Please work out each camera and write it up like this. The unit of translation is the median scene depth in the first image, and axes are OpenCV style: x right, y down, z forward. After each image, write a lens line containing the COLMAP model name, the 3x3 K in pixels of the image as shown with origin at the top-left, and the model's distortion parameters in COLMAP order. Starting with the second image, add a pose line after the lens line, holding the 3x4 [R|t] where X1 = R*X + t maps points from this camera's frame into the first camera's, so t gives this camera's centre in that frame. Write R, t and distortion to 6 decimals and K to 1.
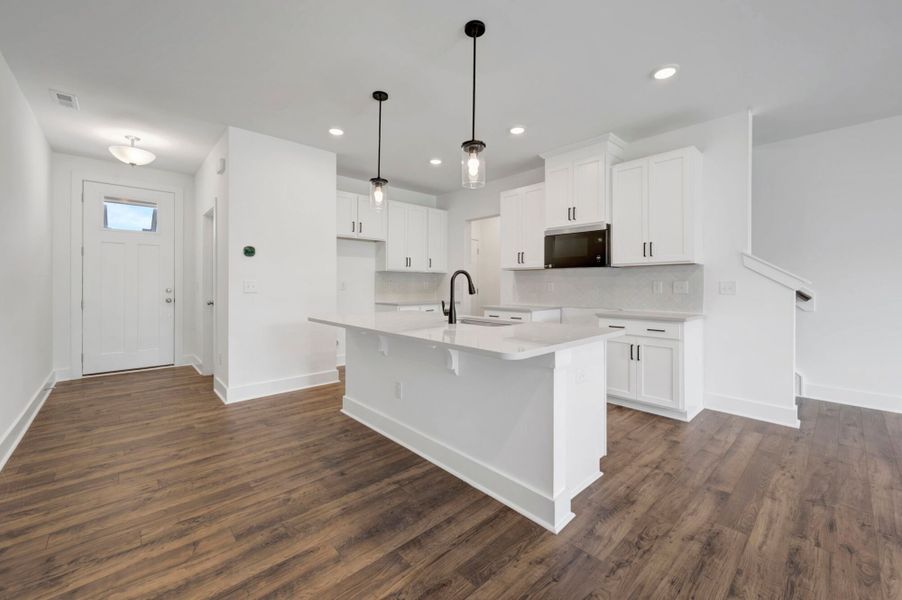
lens RADIAL K [[361.6, 0, 464.8], [0, 361.6, 286.0], [0, 0, 1]] dist [0.000586, 0.000486]
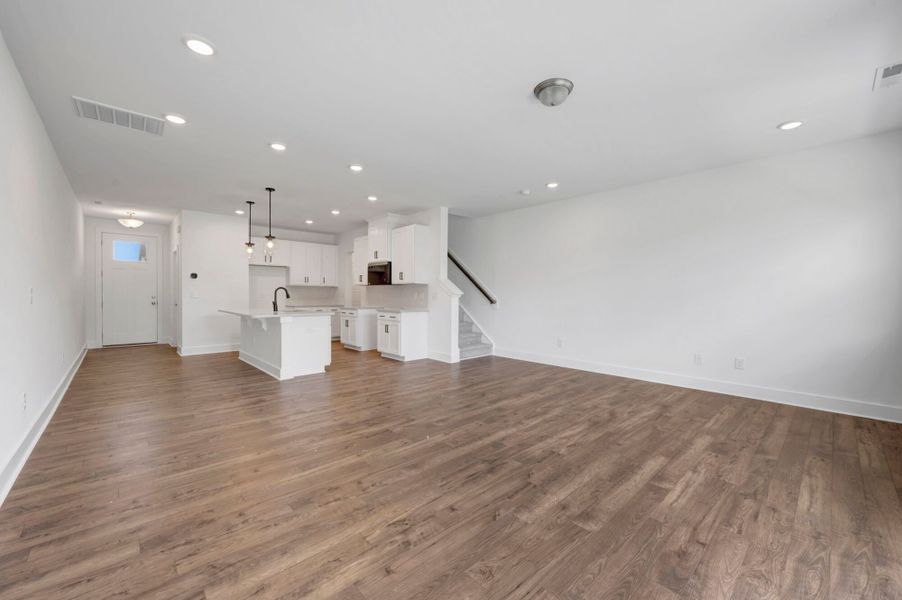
lens RADIAL K [[346.6, 0, 454.1], [0, 346.6, 298.7], [0, 0, 1]] dist [-0.000592, -0.000067]
pose [[0.999983, 0.004446, 0.003820, 0.790516], [-0.004468, 0.999974, 0.005700, 0.008175], [-0.003795, -0.005717, 0.999976, -0.845546]]
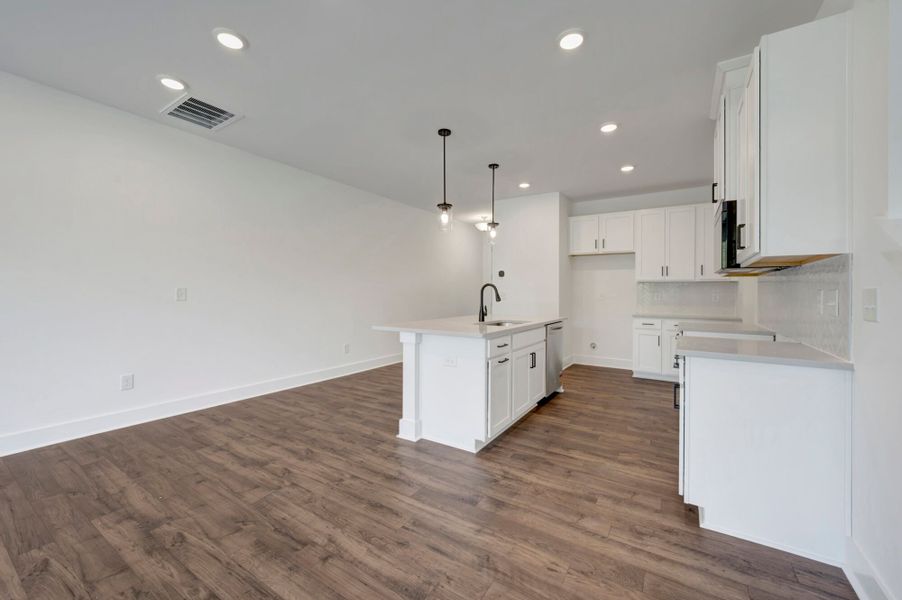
lens RADIAL K [[356.9, 0, 449.4], [0, 356.9, 290.8], [0, 0, 1]] dist [0.002247, 0.000239]
pose [[0.251637, 0.000697, -0.967822, 0.963105], [-0.015666, 0.999872, -0.003353, -0.006255], [0.967695, 0.016006, 0.251615, 0.391976]]
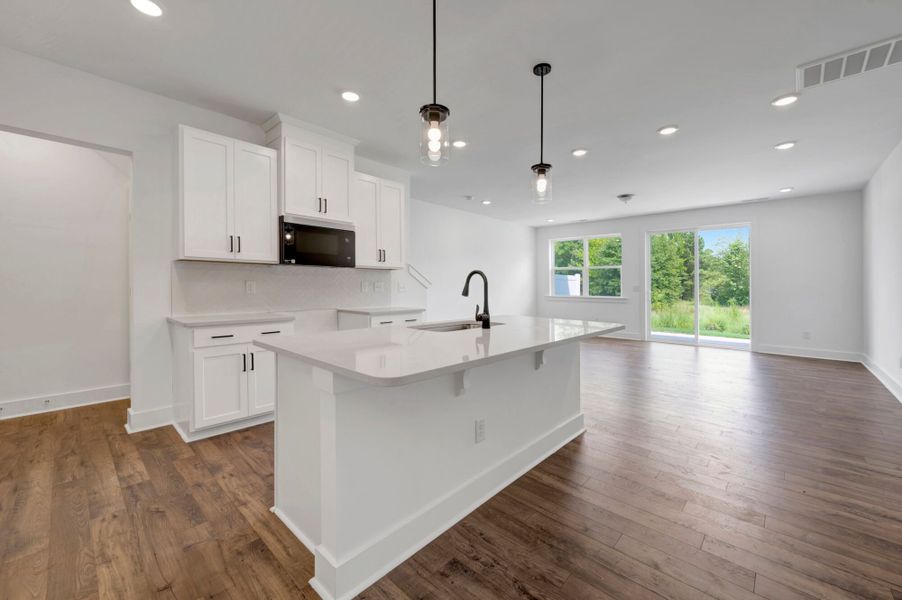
lens RADIAL K [[361.6, 0, 464.8], [0, 361.6, 286.0], [0, 0, 1]] dist [0.000586, 0.000486]
pose [[-0.081508, -0.000098, 0.996673, -0.704573], [-0.000169, 1.000000, 0.000085, -0.002519], [-0.996673, -0.000162, -0.081508, 0.849589]]
